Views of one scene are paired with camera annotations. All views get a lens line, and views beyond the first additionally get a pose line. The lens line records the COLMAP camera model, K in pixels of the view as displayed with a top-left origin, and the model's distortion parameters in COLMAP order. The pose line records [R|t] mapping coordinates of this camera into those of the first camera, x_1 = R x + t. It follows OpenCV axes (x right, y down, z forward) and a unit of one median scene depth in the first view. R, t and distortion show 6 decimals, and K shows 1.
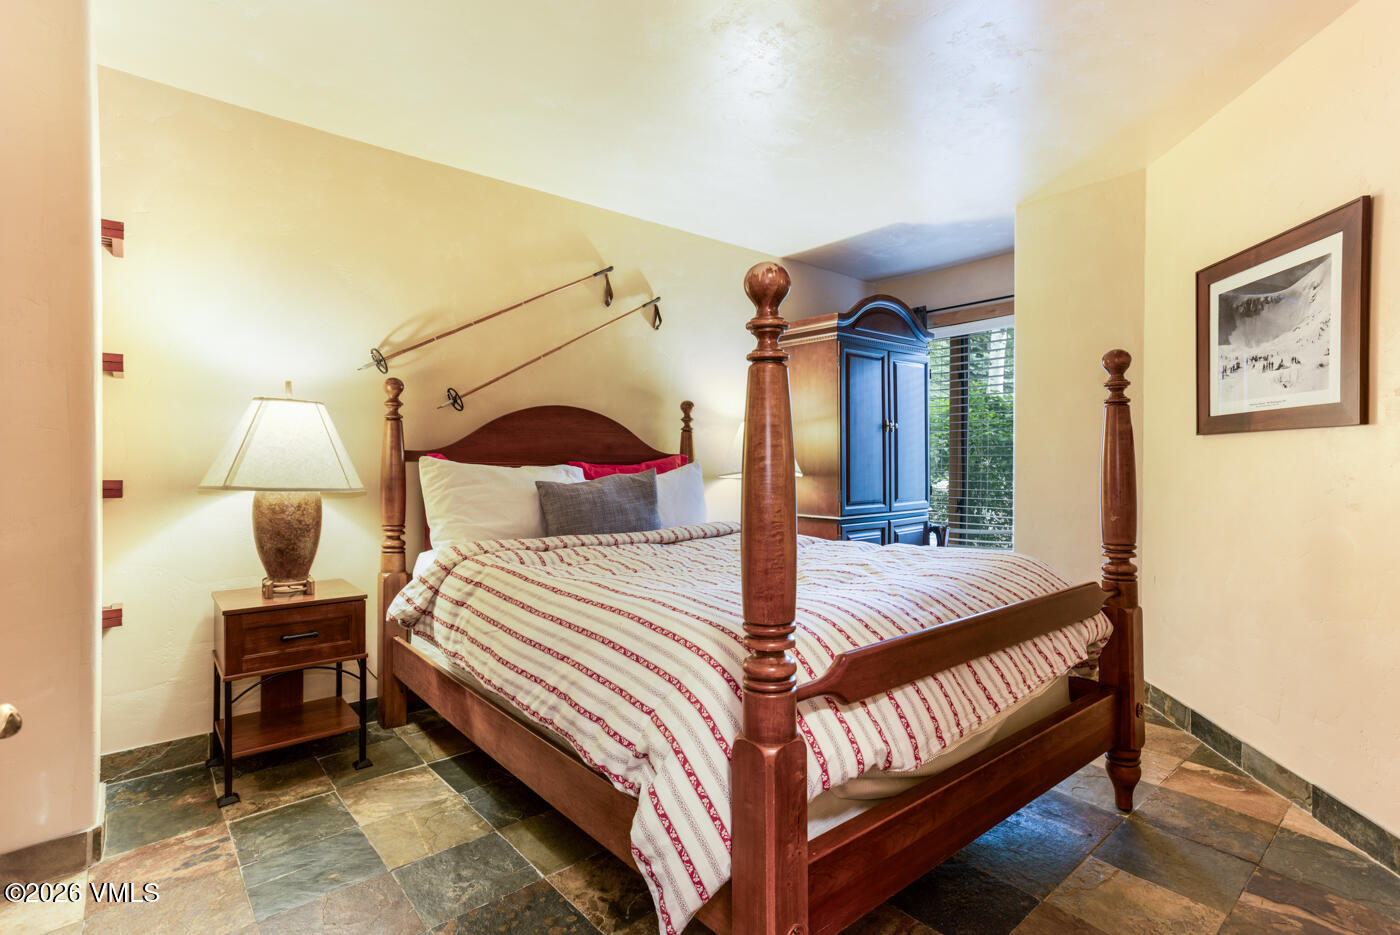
lens RADIAL K [[665.7, 0, 700.0], [0, 665.7, 467.5], [0, 0, 1]] dist [-0.000332, 0.000579]
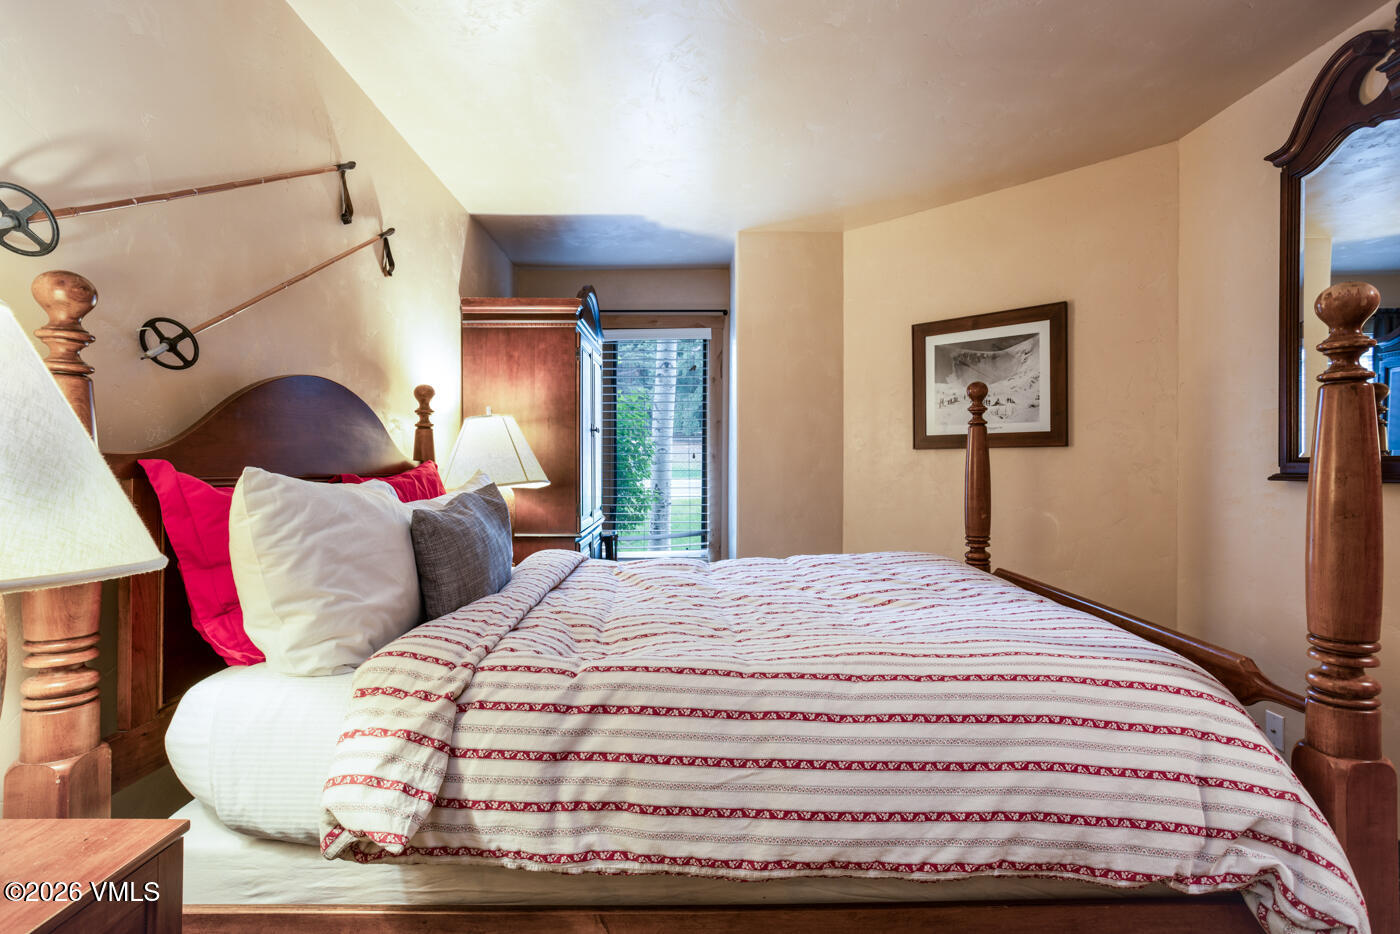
lens RADIAL K [[687.2, 0, 700.0], [0, 687.2, 467.0], [0, 0, 1]] dist [-0.067979, 0.047601]
pose [[0.640446, -0.001264, 0.768003, -0.570097], [0.008210, 0.999953, -0.005201, -0.011633], [-0.767960, 0.009636, 0.640426, 0.480189]]
